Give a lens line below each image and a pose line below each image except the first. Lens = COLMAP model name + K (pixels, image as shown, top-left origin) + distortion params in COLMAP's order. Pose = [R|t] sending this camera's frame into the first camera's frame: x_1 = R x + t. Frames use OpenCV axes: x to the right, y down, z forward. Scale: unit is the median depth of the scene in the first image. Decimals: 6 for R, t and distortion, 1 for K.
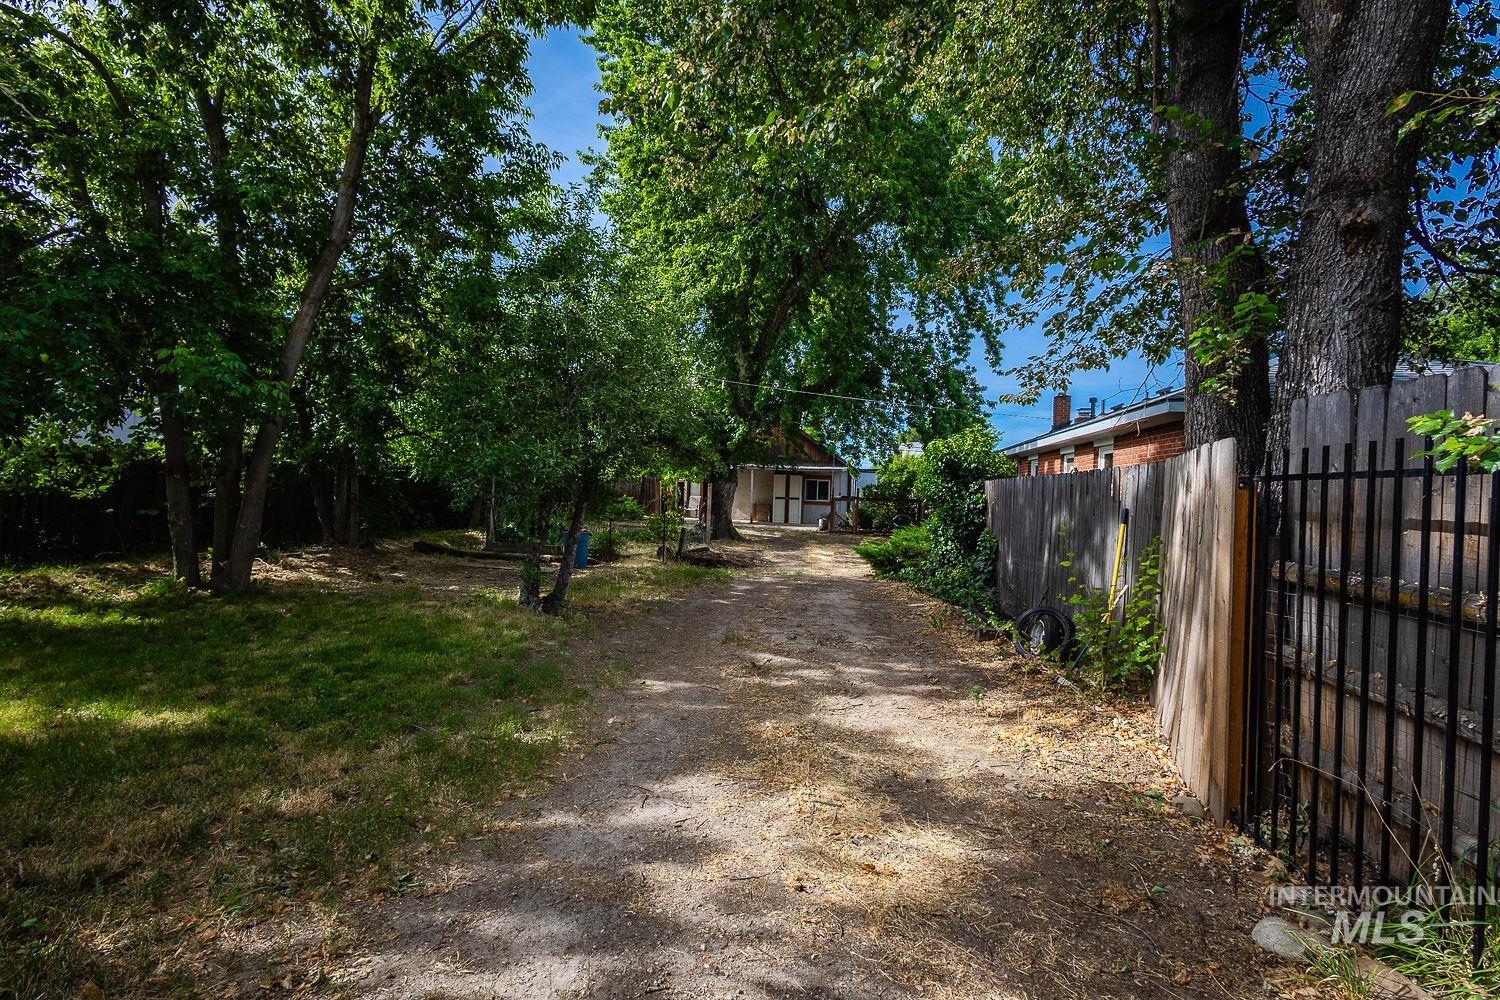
lens RADIAL K [[692.5, 0, 747.8], [0, 692.5, 501.1], [0, 0, 1]] dist [0.009017, -0.003316]
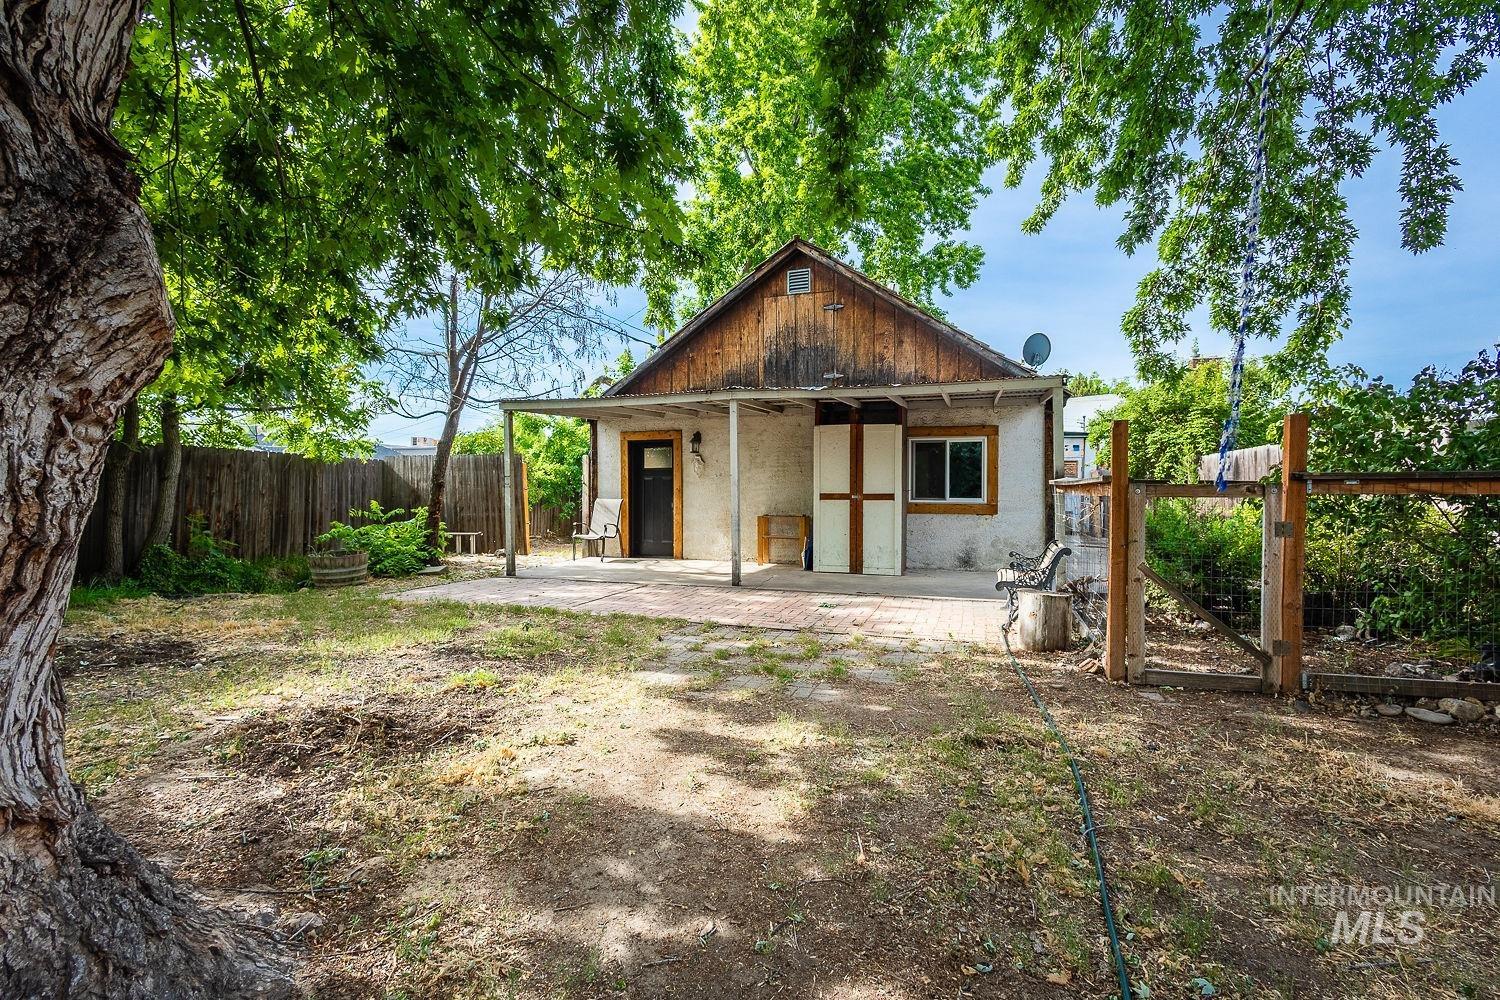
lens RADIAL K [[692.5, 0, 749.3], [0, 692.5, 497.3], [0, 0, 1]] dist [0.009017, -0.003316]
pose [[0.994637, -0.030012, -0.098974, 0.039348], [0.029094, 0.999519, -0.010701, -0.000996], [0.099248, 0.007764, 0.995032, 0.675435]]
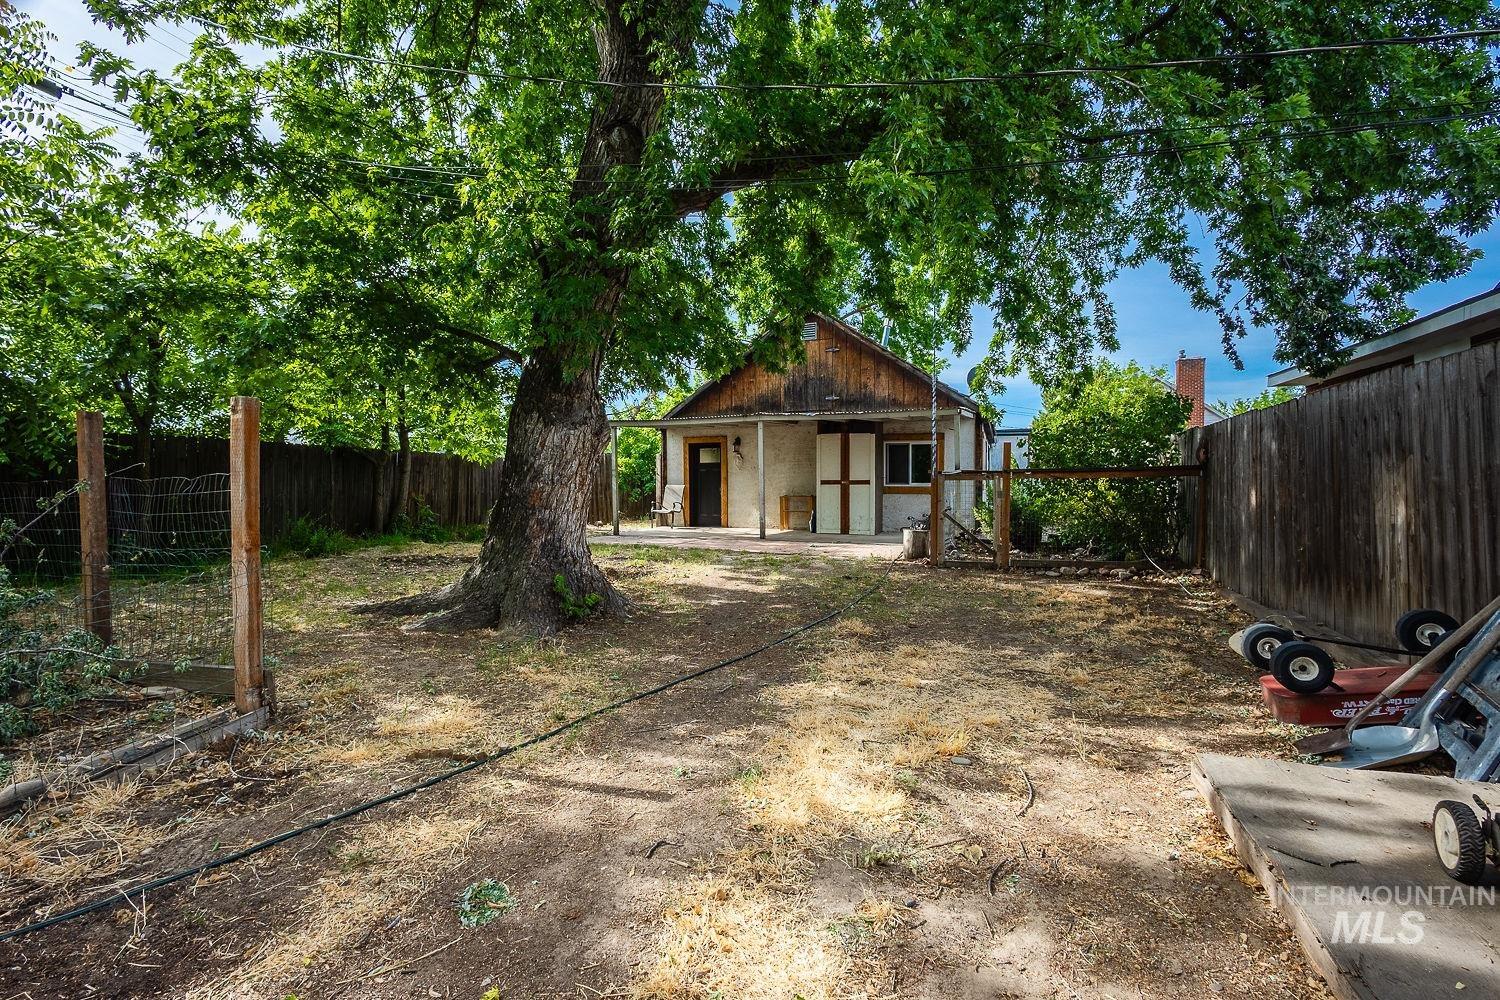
lens RADIAL K [[692.5, 0, 754.9], [0, 692.5, 495.4], [0, 0, 1]] dist [0.009017, -0.003316]
pose [[0.987882, -0.031938, -0.151883, 0.068694], [0.032471, 0.999472, 0.001029, 0.003305], [0.151770, -0.005949, 0.988398, 0.515521]]
